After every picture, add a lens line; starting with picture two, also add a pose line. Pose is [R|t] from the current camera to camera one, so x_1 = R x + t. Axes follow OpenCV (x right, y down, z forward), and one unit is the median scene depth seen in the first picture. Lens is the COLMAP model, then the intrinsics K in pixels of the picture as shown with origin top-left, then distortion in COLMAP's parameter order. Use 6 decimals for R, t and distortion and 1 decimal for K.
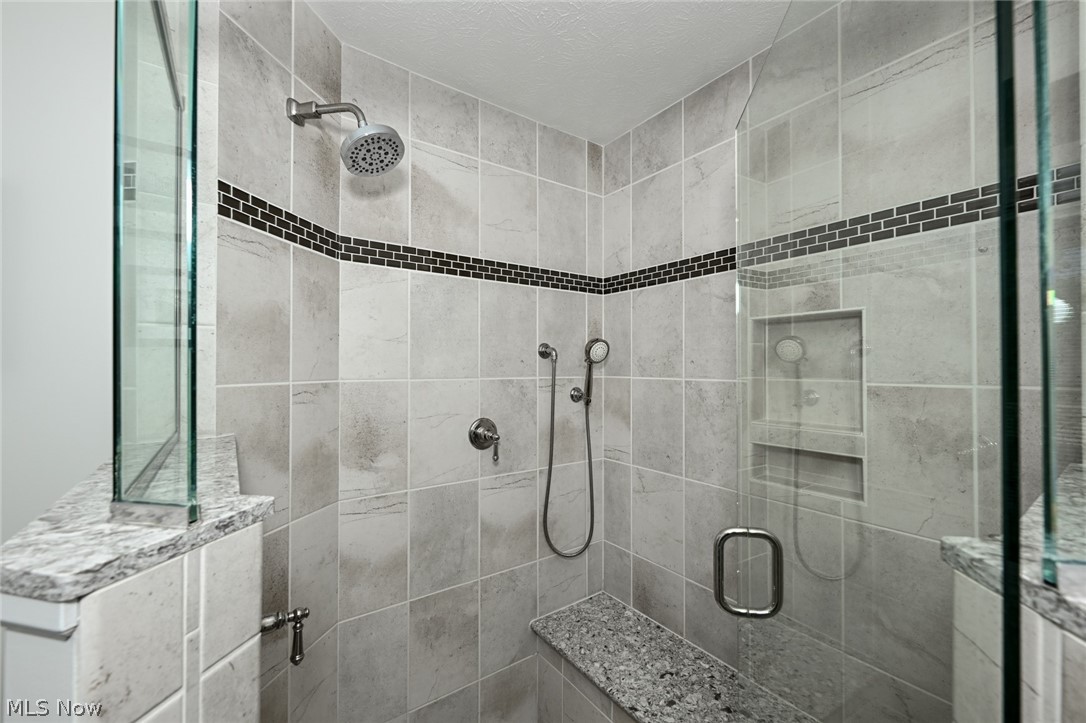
lens RADIAL K [[432.8, 0, 548.3], [0, 432.8, 365.6], [0, 0, 1]] dist [-0.001282, 0.000871]
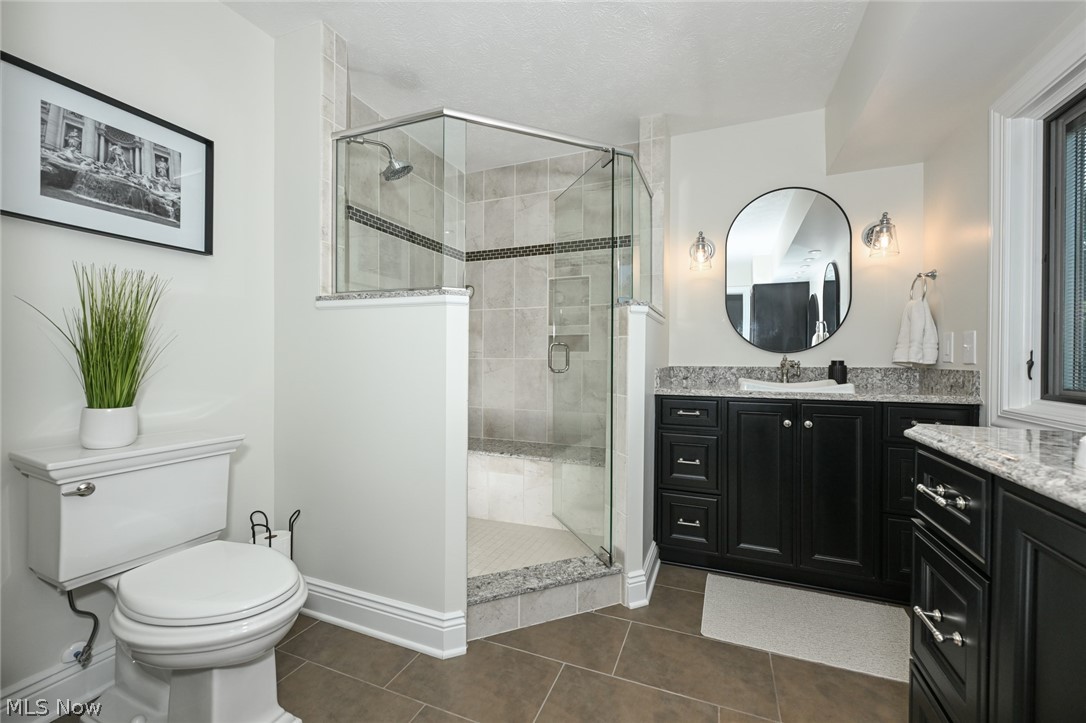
lens RADIAL K [[432.8, 0, 544.8], [0, 432.8, 363.4], [0, 0, 1]] dist [-0.001282, 0.000871]
pose [[0.853361, 0.000846, 0.521320, -0.547041], [-0.009250, 0.999866, 0.013520, 0.233454], [-0.521239, -0.016360, 0.853254, -0.692780]]
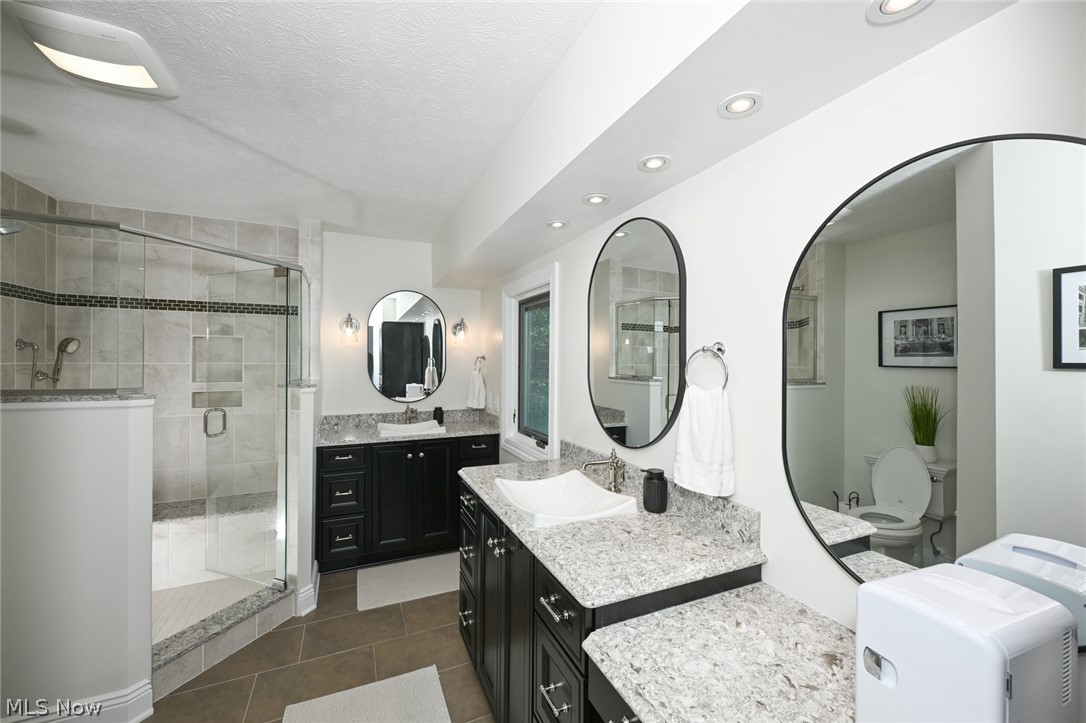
lens RADIAL K [[432.8, 0, 546.6], [0, 432.8, 358.9], [0, 0, 1]] dist [-0.001282, 0.000871]
pose [[0.198657, 0.001408, 0.980068, -1.059280], [-0.015551, 0.999878, 0.001716, -0.016709], [-0.979946, -0.015582, 0.198654, -0.965313]]
